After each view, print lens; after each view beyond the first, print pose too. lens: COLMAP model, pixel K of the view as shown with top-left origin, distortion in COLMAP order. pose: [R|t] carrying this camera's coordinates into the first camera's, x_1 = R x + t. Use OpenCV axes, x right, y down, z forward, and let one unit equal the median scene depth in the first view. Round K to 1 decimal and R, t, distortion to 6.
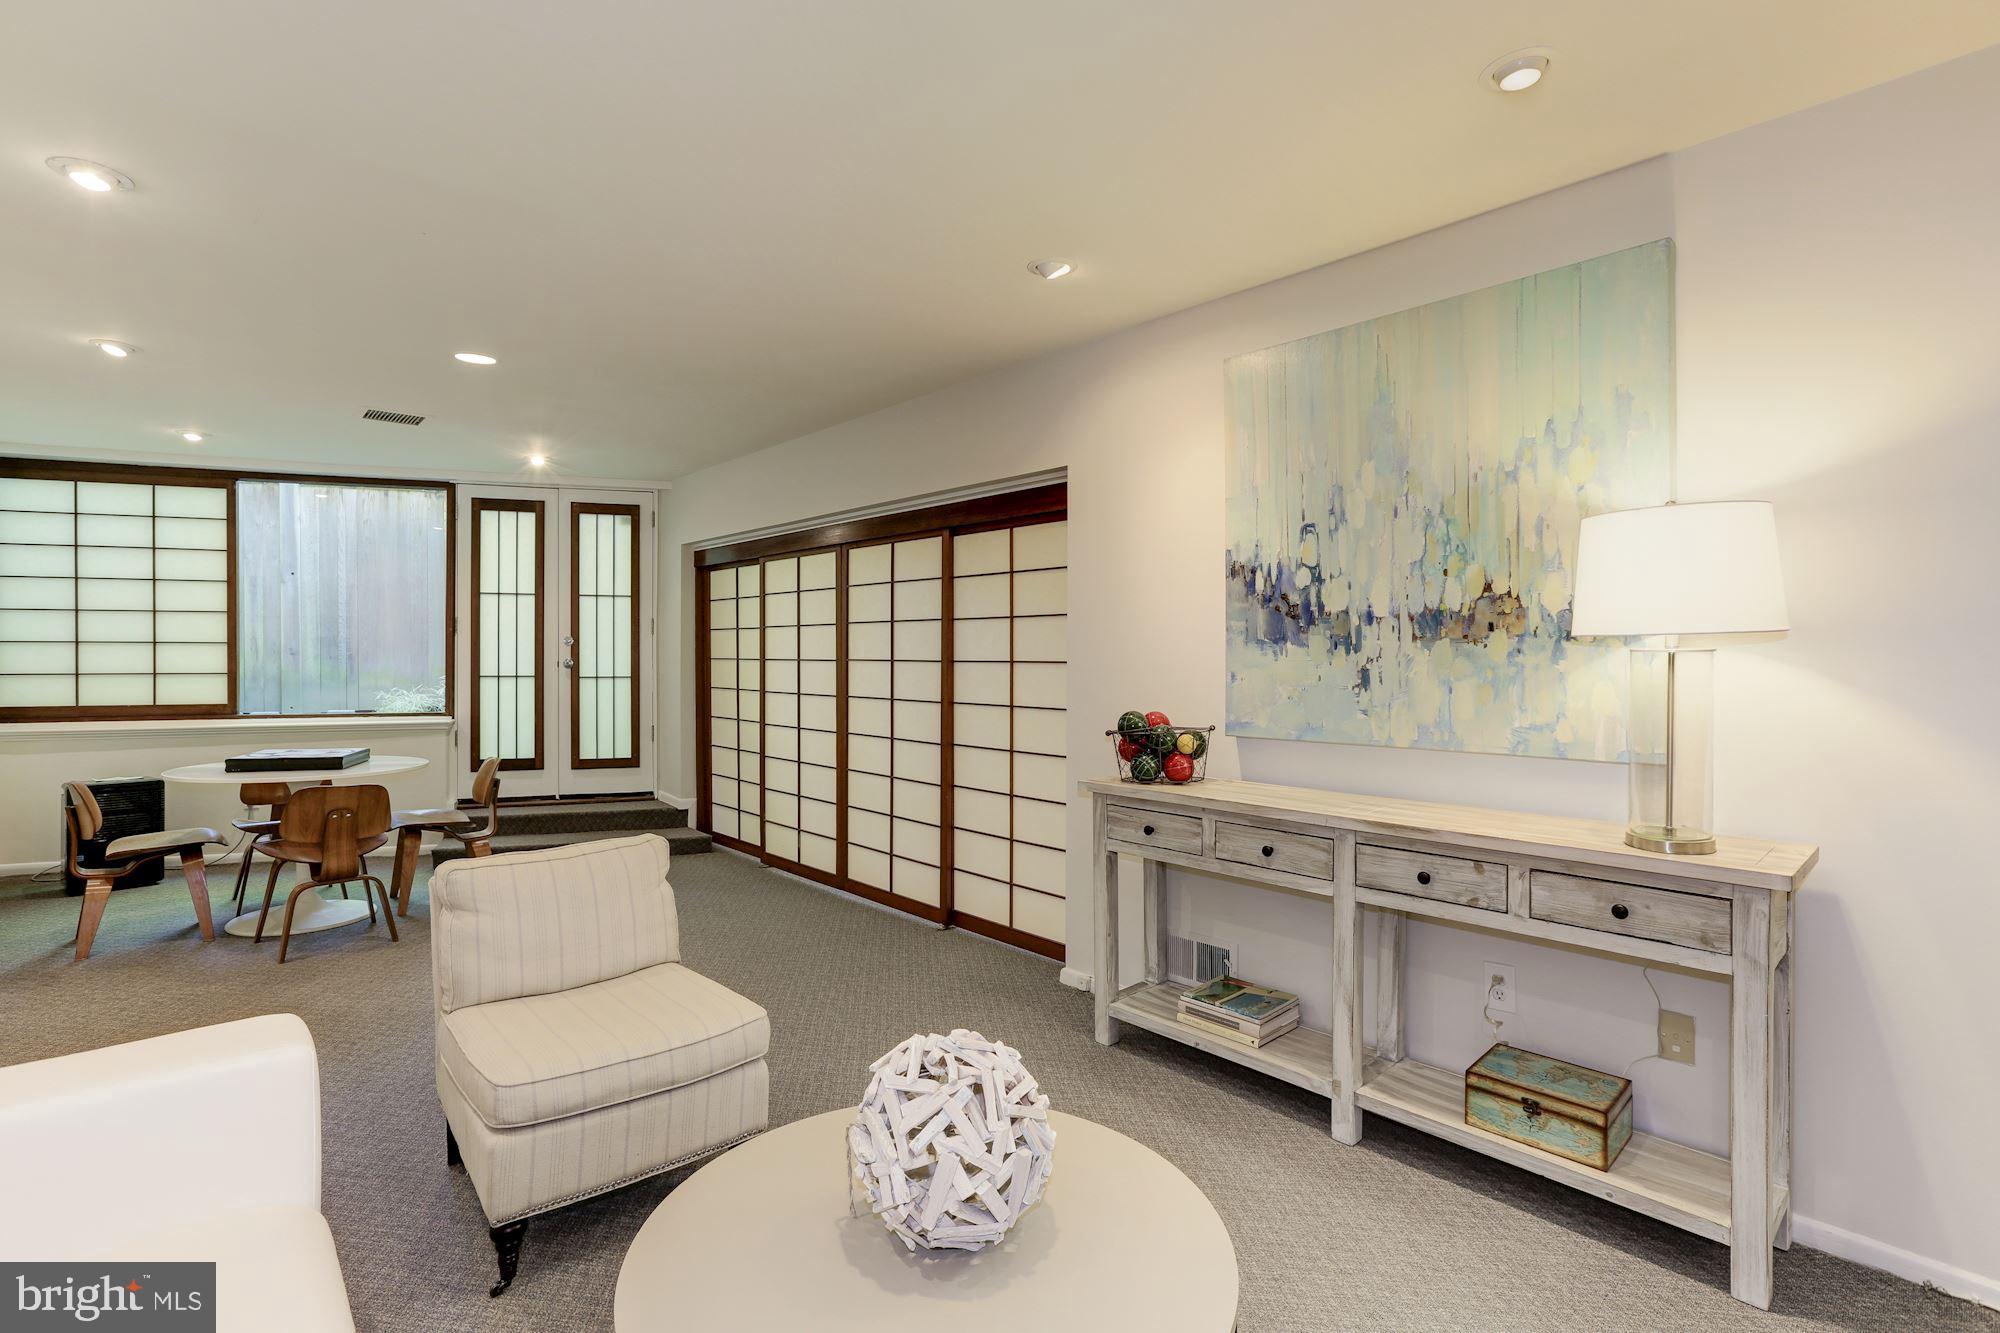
lens RADIAL K [[967.1, 0, 961.6], [0, 967.1, 658.1], [0, 0, 1]] dist [-0.000849, 0.011014]
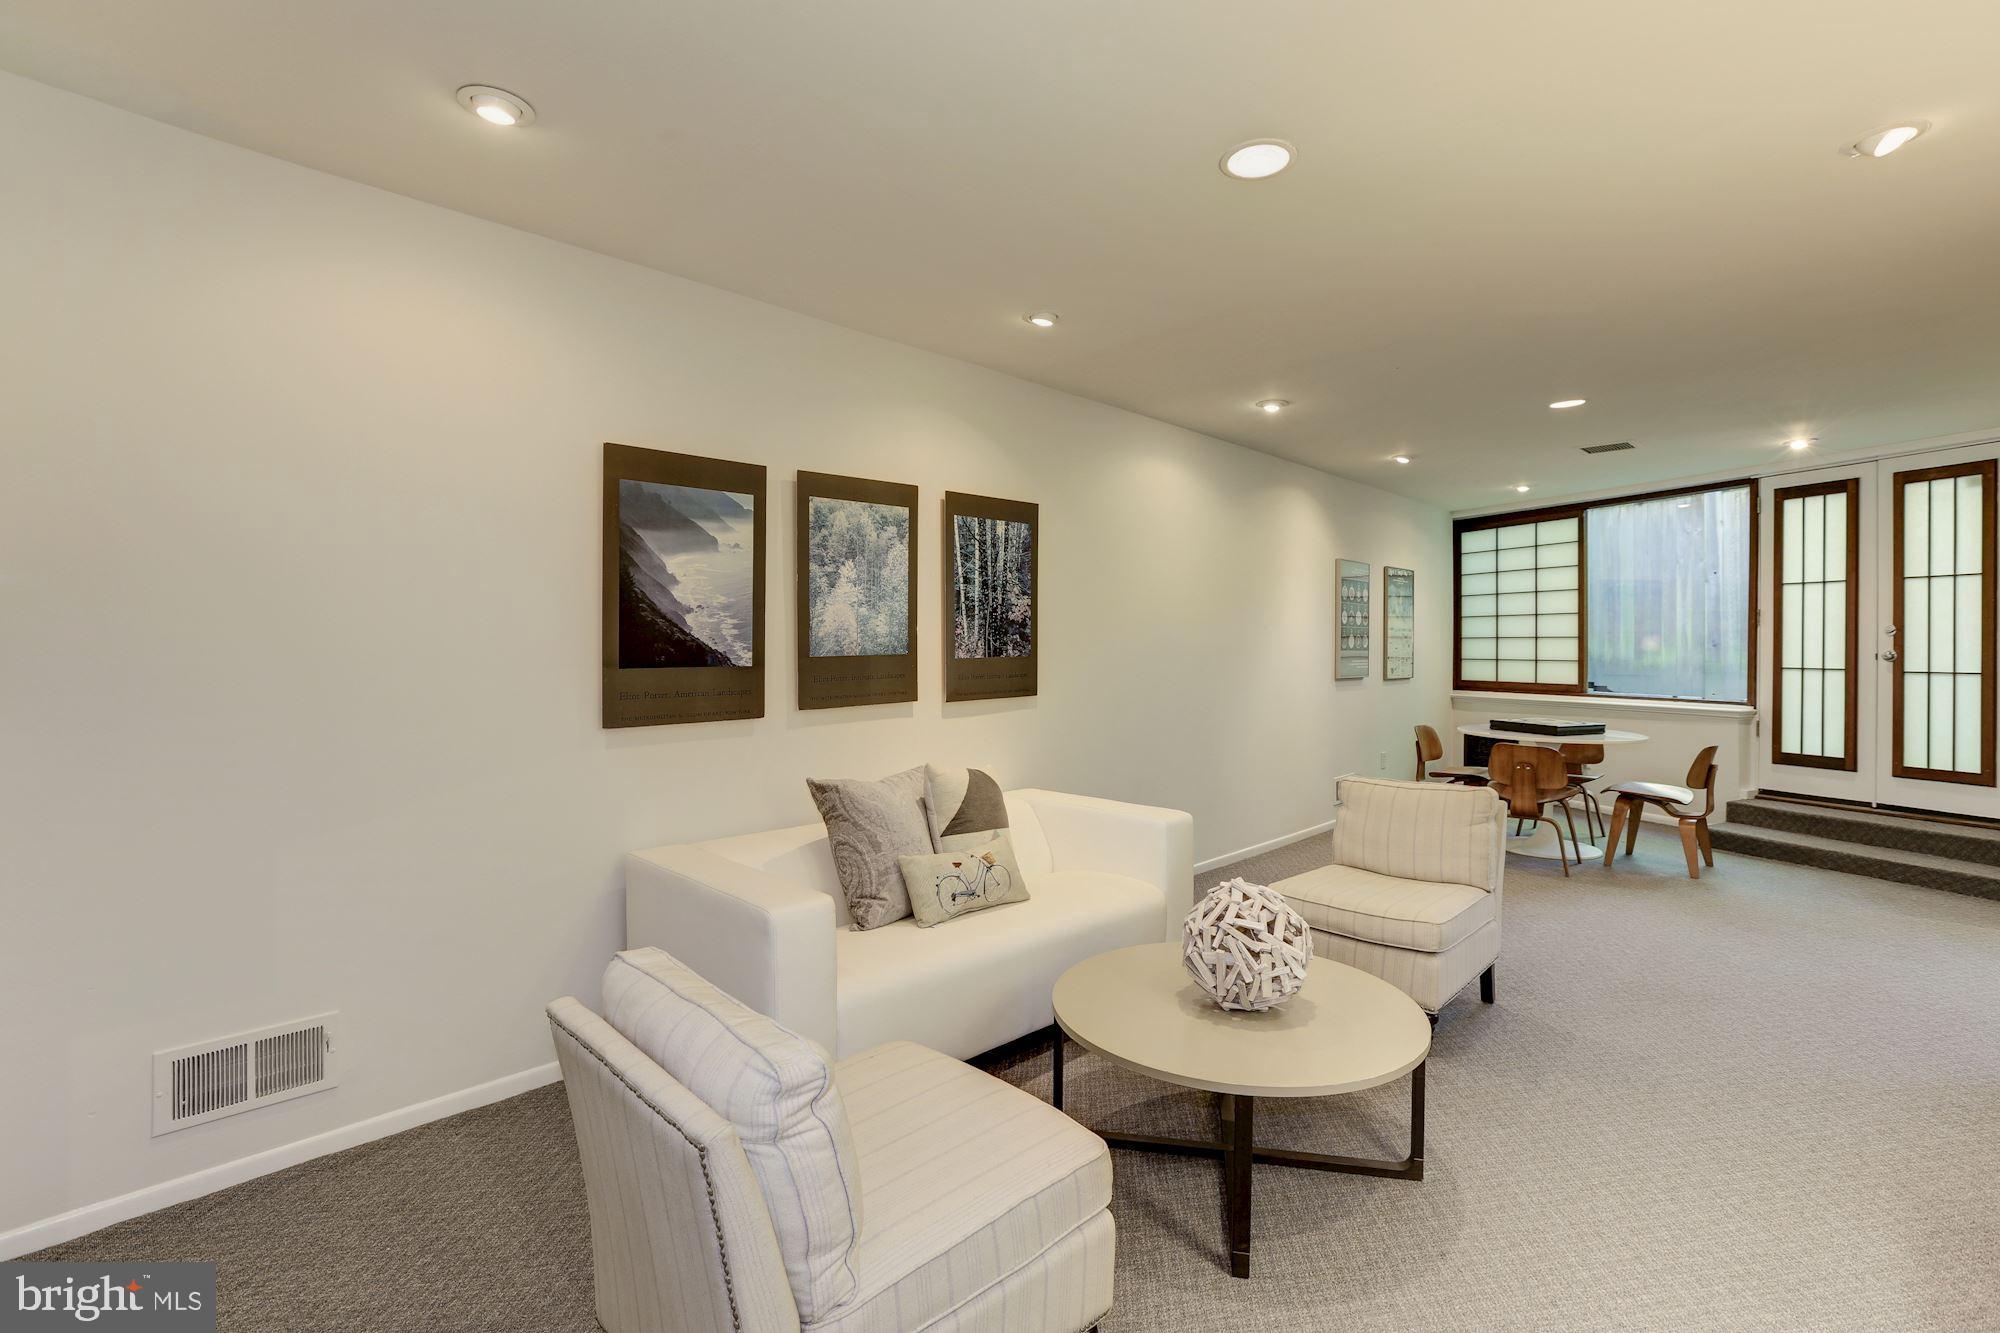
lens RADIAL K [[925.7, 0, 983.1], [0, 925.7, 653.7], [0, 0, 1]] dist [-0.034708, 0.018496]
pose [[0.075057, 0.007220, -0.997153, 0.370676], [-0.003334, 0.999970, 0.006989, 0.000296], [0.997174, 0.002800, 0.075079, 0.114788]]
